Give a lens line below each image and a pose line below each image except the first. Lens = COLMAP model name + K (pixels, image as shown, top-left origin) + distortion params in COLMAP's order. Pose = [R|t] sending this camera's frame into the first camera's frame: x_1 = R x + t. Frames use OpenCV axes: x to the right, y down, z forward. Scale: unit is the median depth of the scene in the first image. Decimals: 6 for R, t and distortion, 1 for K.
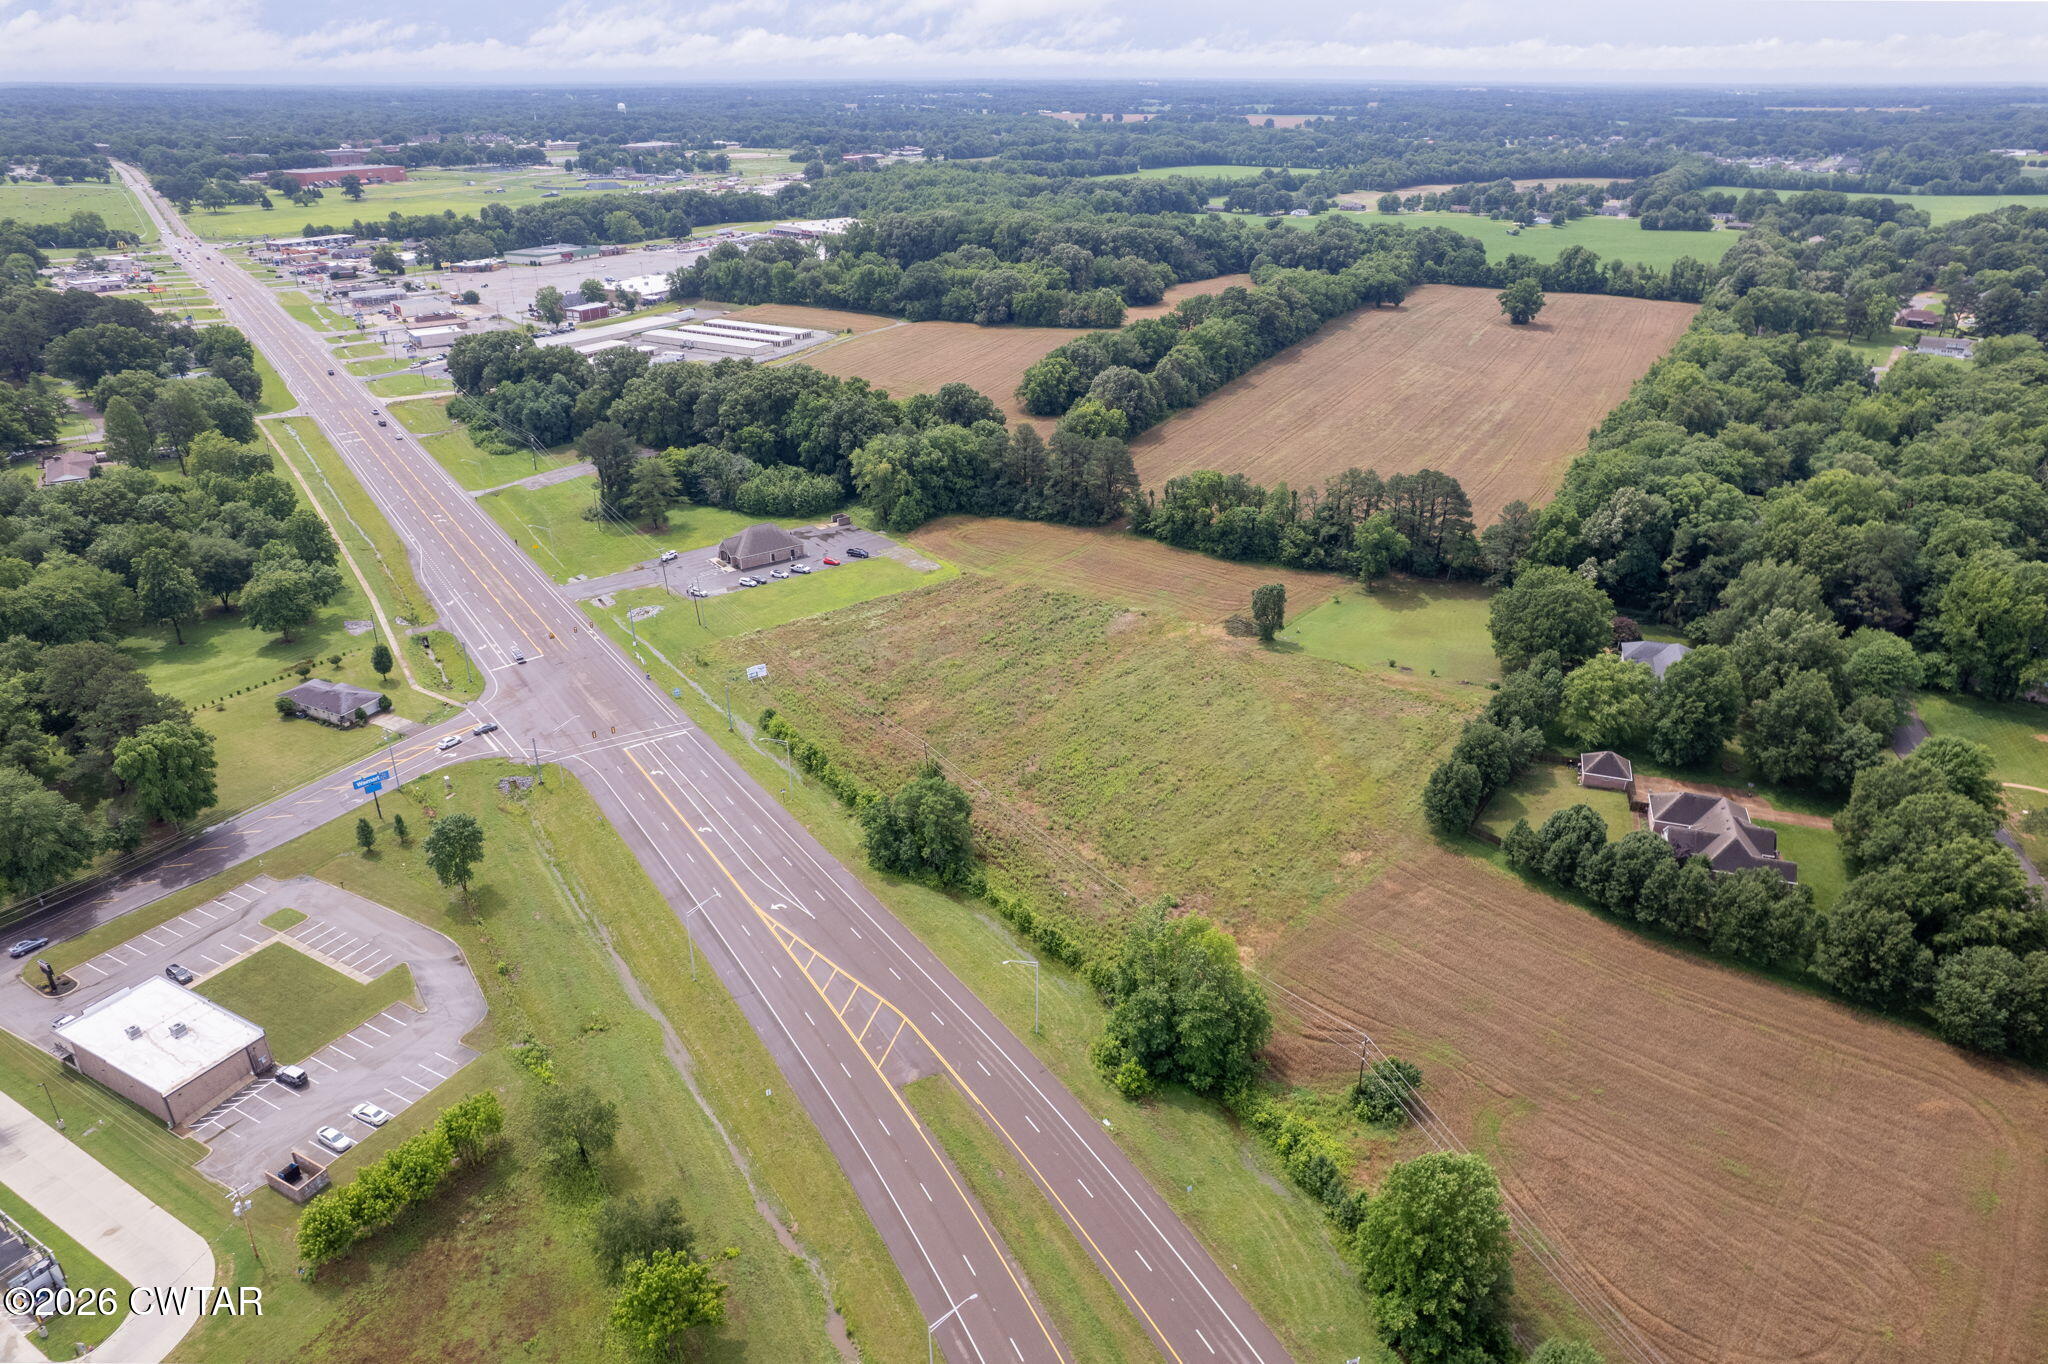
lens RADIAL K [[1320.5, 0, 1029.2], [0, 1320.5, 690.6], [0, 0, 1]] dist [-0.087945, 0.079933]
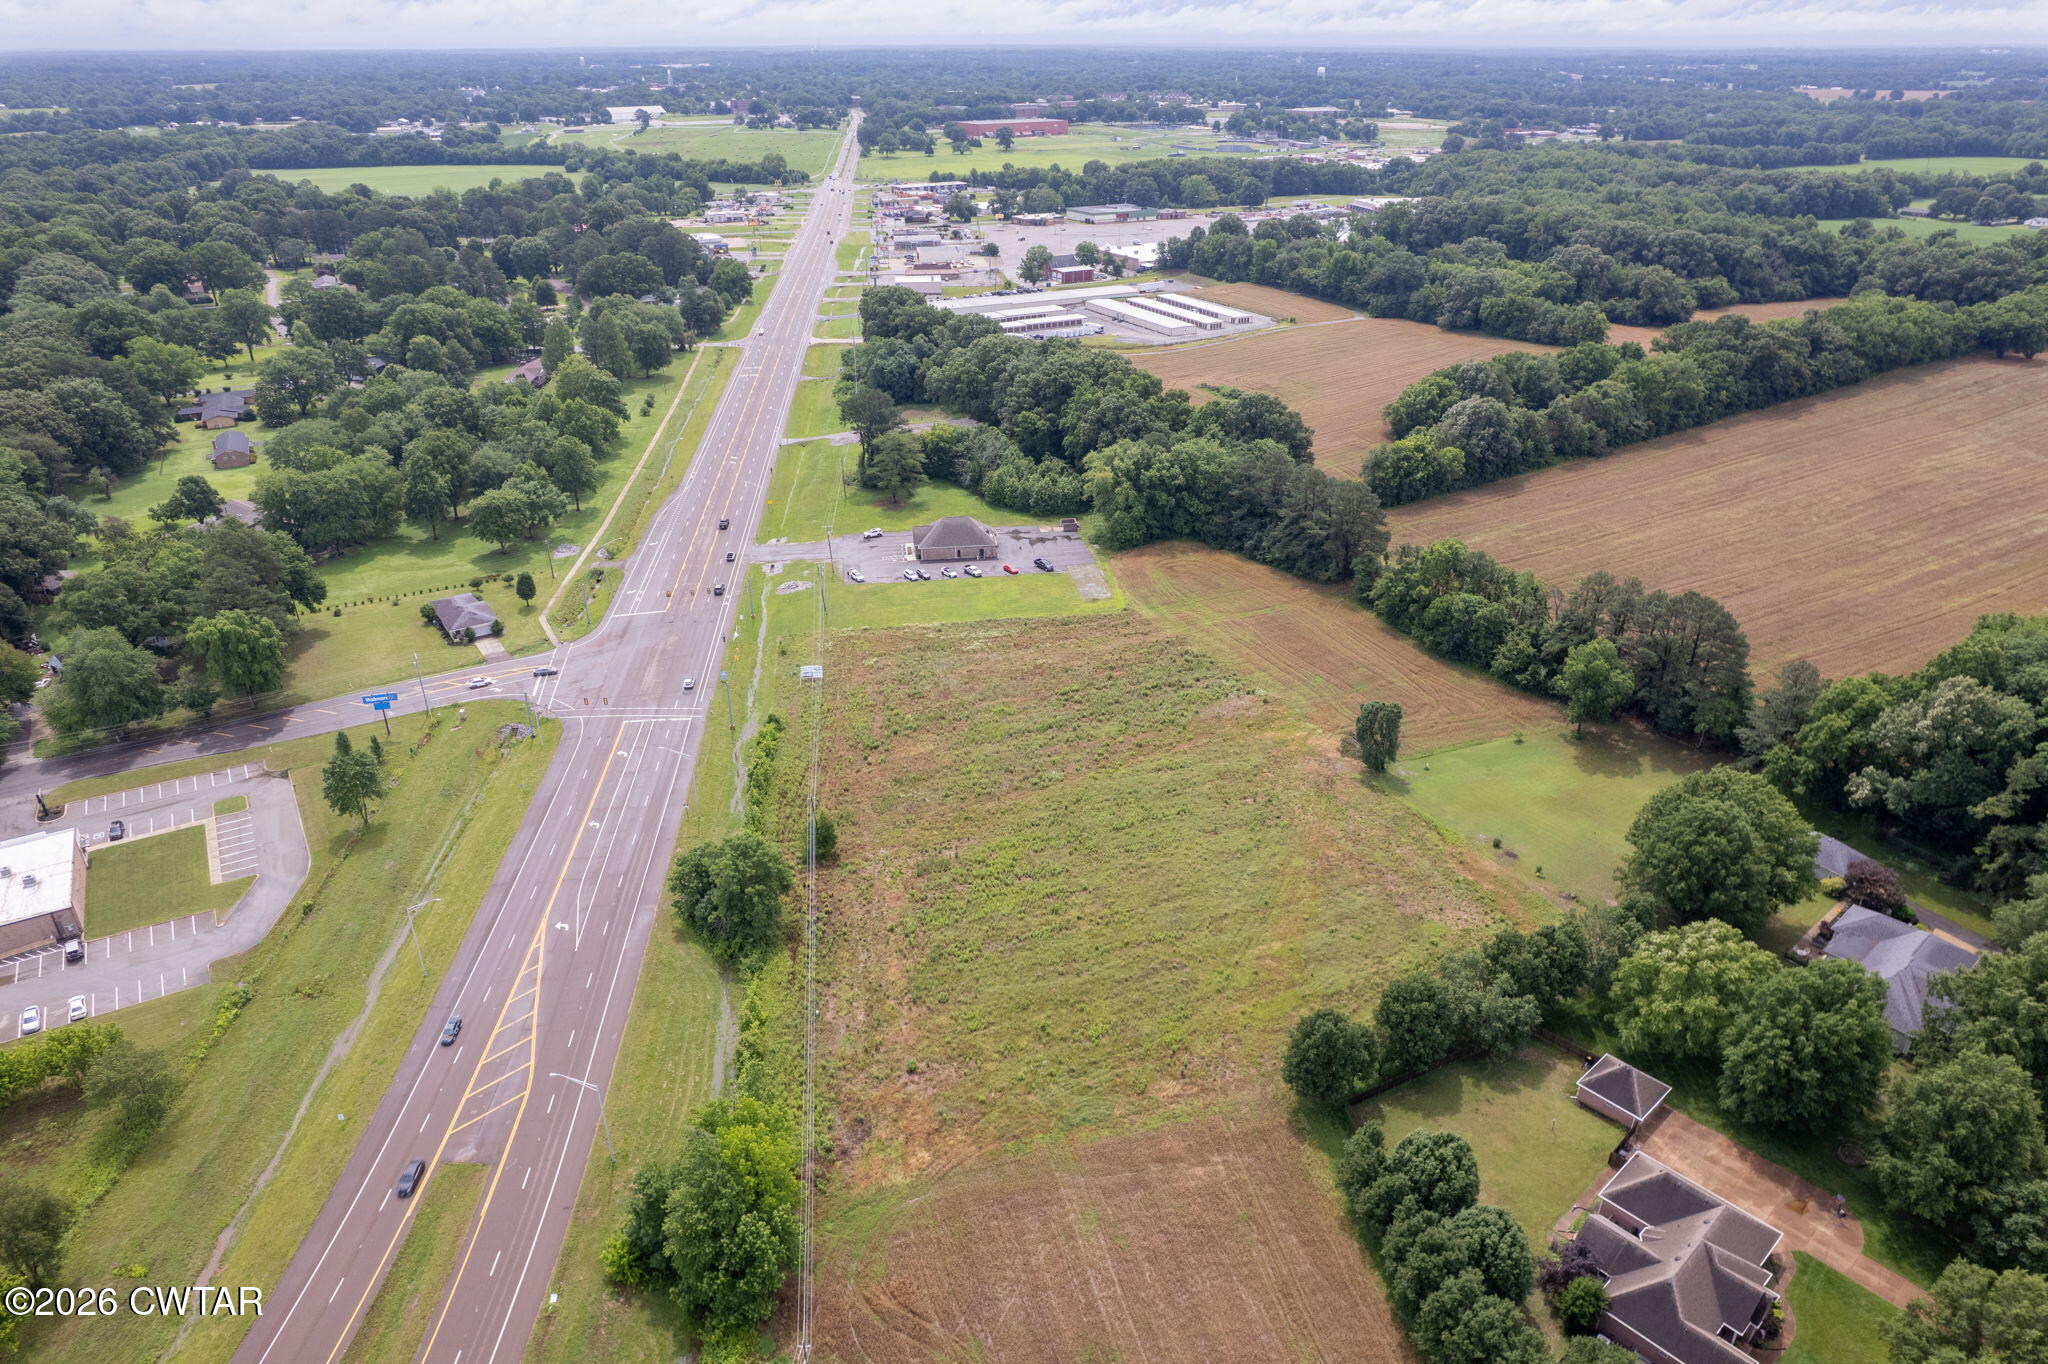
lens RADIAL K [[1320.5, 0, 1029.2], [0, 1320.5, 690.6], [0, 0, 1]] dist [-0.087945, 0.079933]
pose [[0.871602, 0.217894, -0.439127, 0.261992], [-0.208059, 0.975529, 0.071091, -0.075896], [0.443872, 0.029402, 0.895608, 0.162424]]
